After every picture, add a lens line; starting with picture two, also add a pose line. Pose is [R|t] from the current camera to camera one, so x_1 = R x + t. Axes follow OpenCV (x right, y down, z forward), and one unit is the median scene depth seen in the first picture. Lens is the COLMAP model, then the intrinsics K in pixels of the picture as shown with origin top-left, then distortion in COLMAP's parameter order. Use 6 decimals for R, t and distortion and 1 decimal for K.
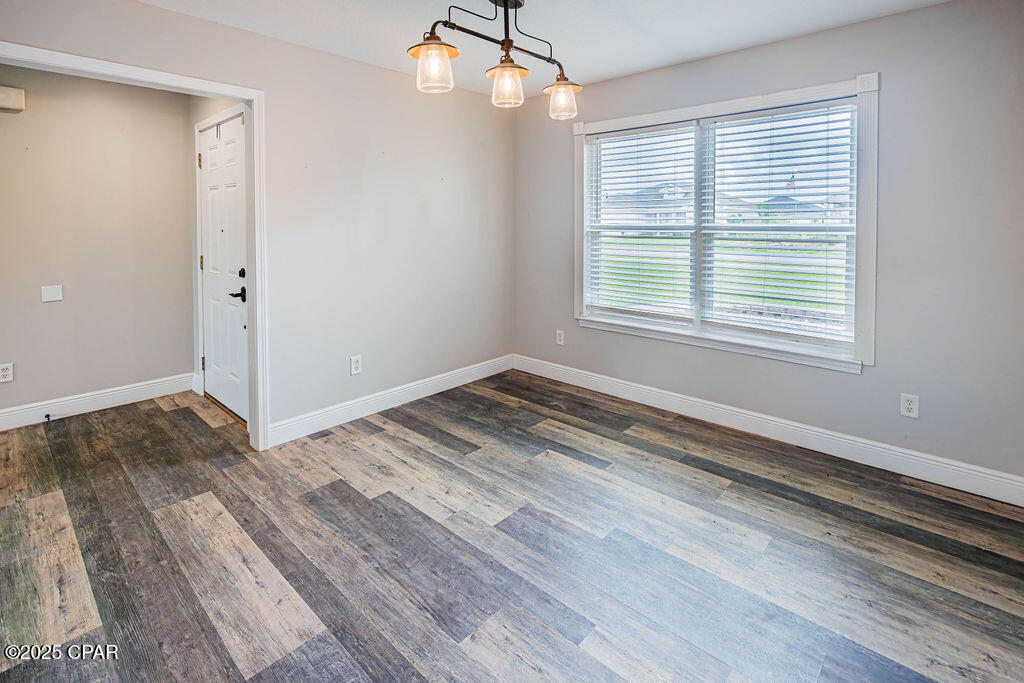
lens RADIAL K [[490.3, 0, 515.5], [0, 490.3, 234.7], [0, 0, 1]] dist [-0.001859, 0.000152]
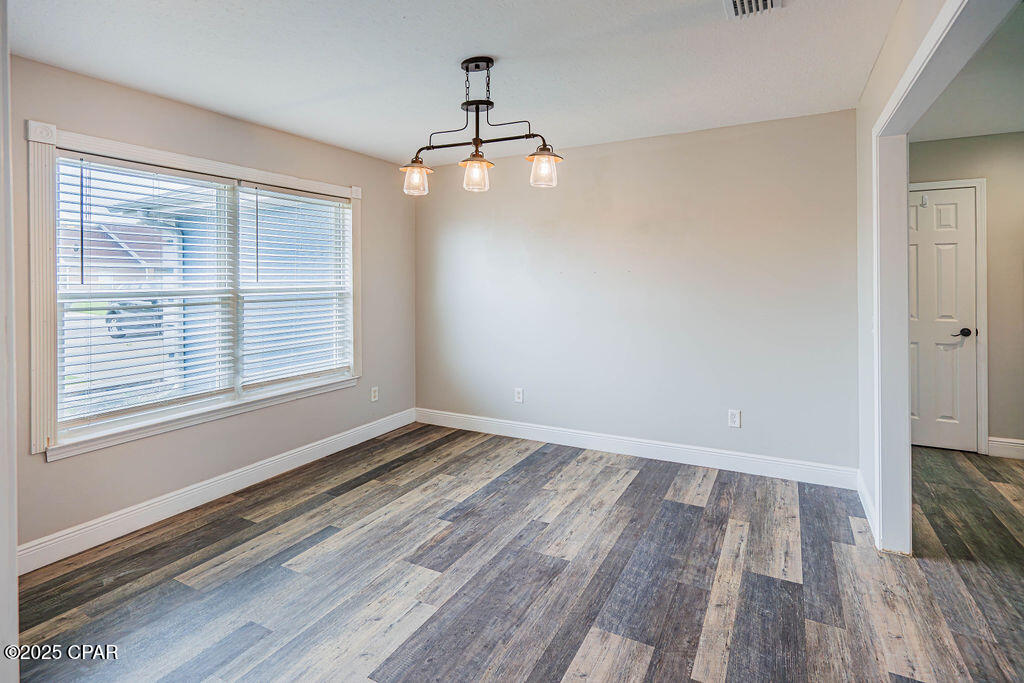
lens RADIAL K [[483.5, 0, 550.1], [0, 483.5, 276.4], [0, 0, 1]] dist [-0.004579, -0.000015]
pose [[-0.282074, 0.008662, 0.959354, -1.005371], [0.032651, 0.999467, 0.000576, -0.033209], [-0.958837, 0.031487, -0.282206, 0.947517]]
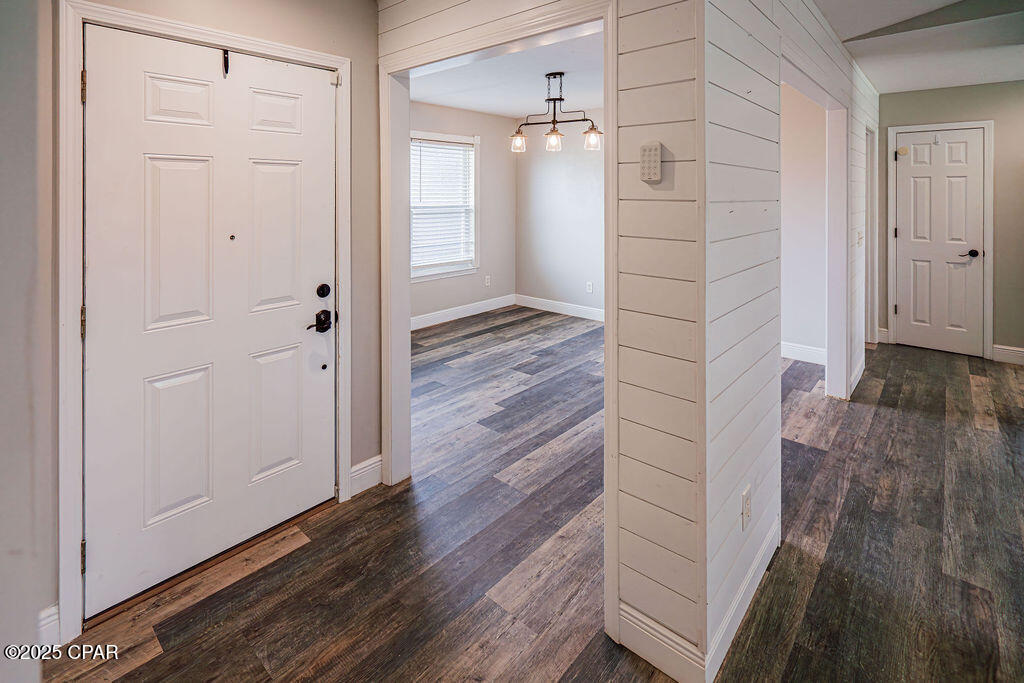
lens RADIAL K [[496.9, 0, 516.1], [0, 496.9, 190.7], [0, 0, 1]] dist [0.004012, -0.000289]
pose [[-0.021787, 0.004216, 0.999754, -1.705502], [0.024045, 0.999704, -0.003691, -0.075999], [-0.999473, 0.023959, -0.021882, 0.975544]]
